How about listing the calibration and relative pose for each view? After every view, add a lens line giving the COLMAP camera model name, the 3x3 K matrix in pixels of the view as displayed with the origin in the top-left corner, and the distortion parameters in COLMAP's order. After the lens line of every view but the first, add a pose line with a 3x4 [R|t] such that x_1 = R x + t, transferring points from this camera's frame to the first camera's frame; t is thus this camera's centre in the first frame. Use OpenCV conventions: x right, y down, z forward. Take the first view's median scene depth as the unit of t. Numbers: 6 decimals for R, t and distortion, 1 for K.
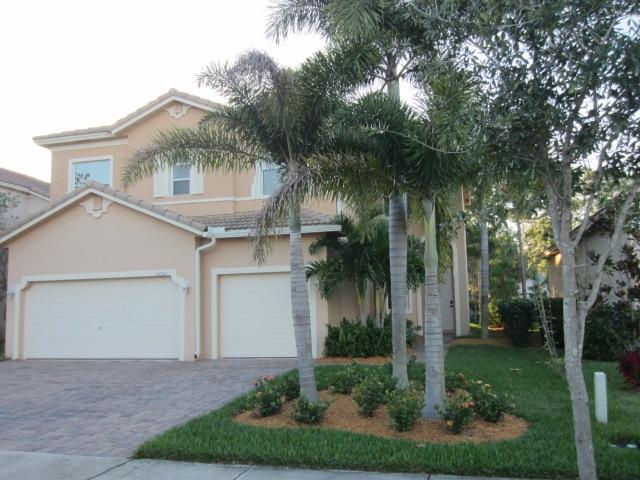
lens RADIAL K [[595.6, 0, 320.0], [0, 595.6, 242.3], [0, 0, 1]] dist [0.013291, 0.000000]
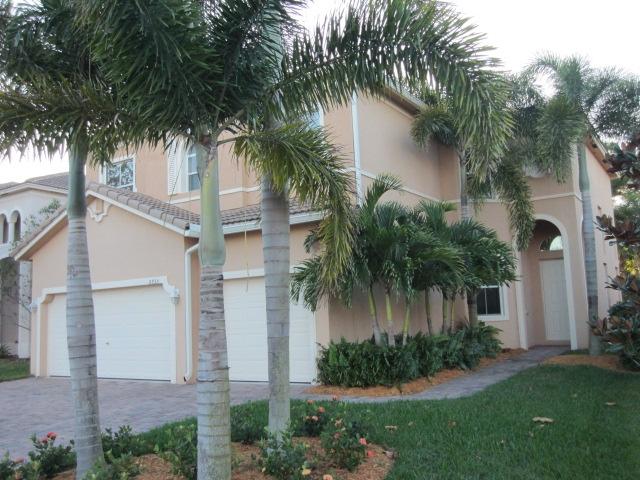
lens RADIAL K [[595.6, 0, 319.5], [0, 595.6, 238.6], [0, 0, 1]] dist [0.013291, 0.000000]
pose [[0.942972, -0.057380, -0.327889, 0.248366], [0.056020, 0.998337, -0.013601, 0.015428], [0.328124, -0.005543, 0.944618, 0.263395]]
